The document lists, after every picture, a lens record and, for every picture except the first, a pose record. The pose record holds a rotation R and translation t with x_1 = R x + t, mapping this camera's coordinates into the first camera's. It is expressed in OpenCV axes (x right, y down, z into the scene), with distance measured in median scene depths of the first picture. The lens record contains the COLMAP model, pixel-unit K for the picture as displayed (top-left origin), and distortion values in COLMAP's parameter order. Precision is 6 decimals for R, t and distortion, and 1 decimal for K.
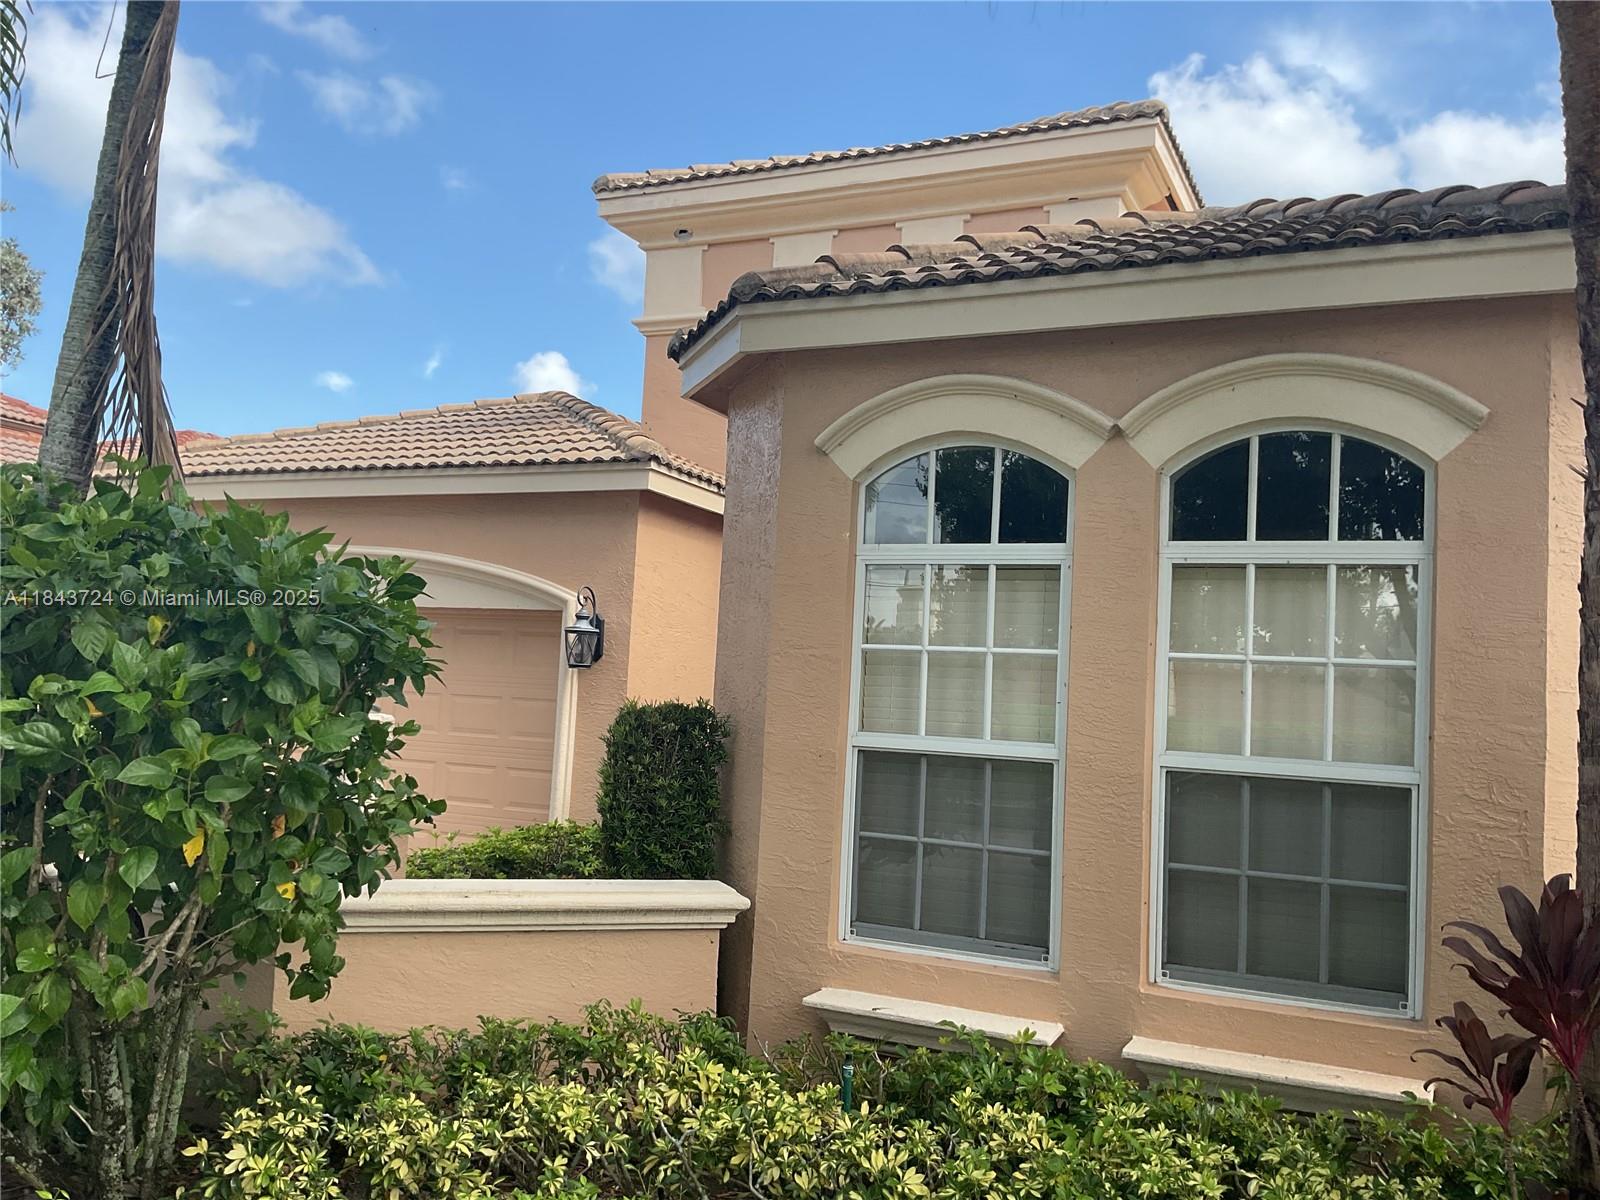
lens RADIAL K [[1340.6, 0, 789.3], [0, 1340.6, 601.5], [0, 0, 1]] dist [0.041509, -0.087266]
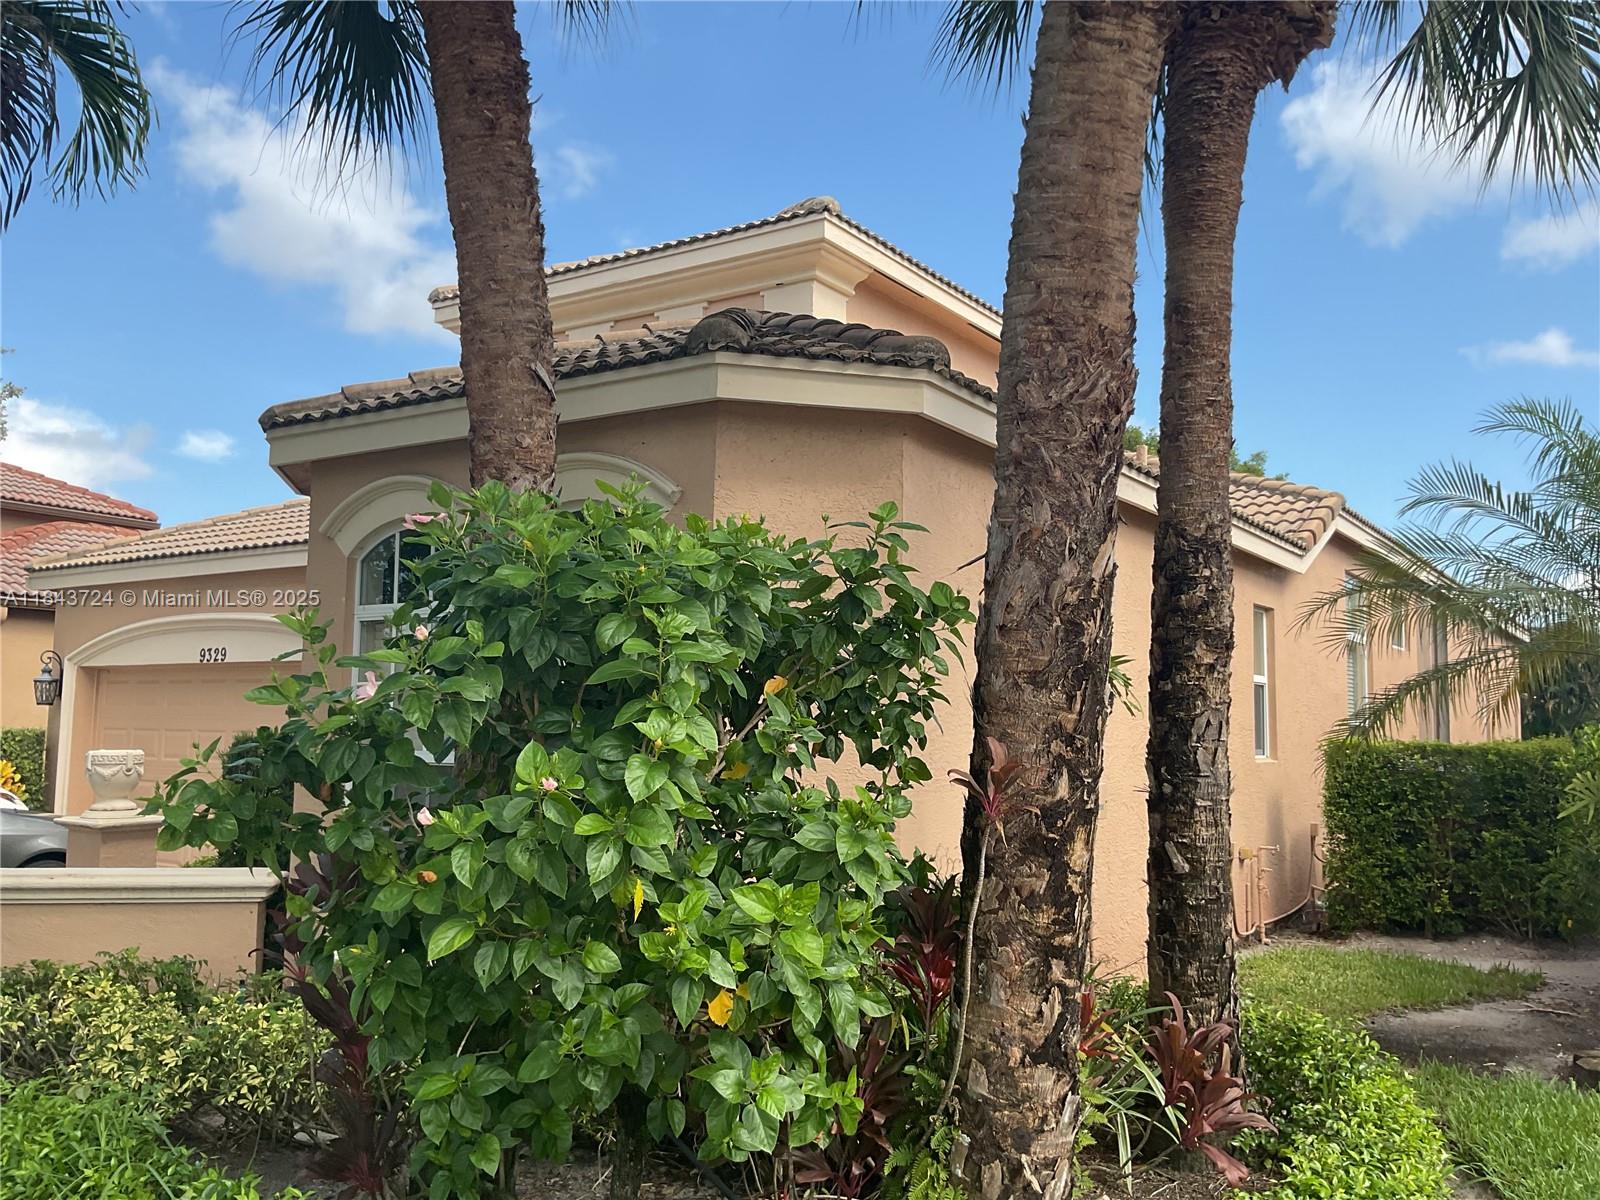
lens RADIAL K [[1340.6, 0, 812.3], [0, 1340.6, 598.6], [0, 0, 1]] dist [0.041509, -0.087266]
pose [[0.989287, -0.052789, -0.136102, 0.365232], [0.049642, 0.998418, -0.026422, 0.003494], [0.137282, 0.019382, 0.990342, -0.131202]]
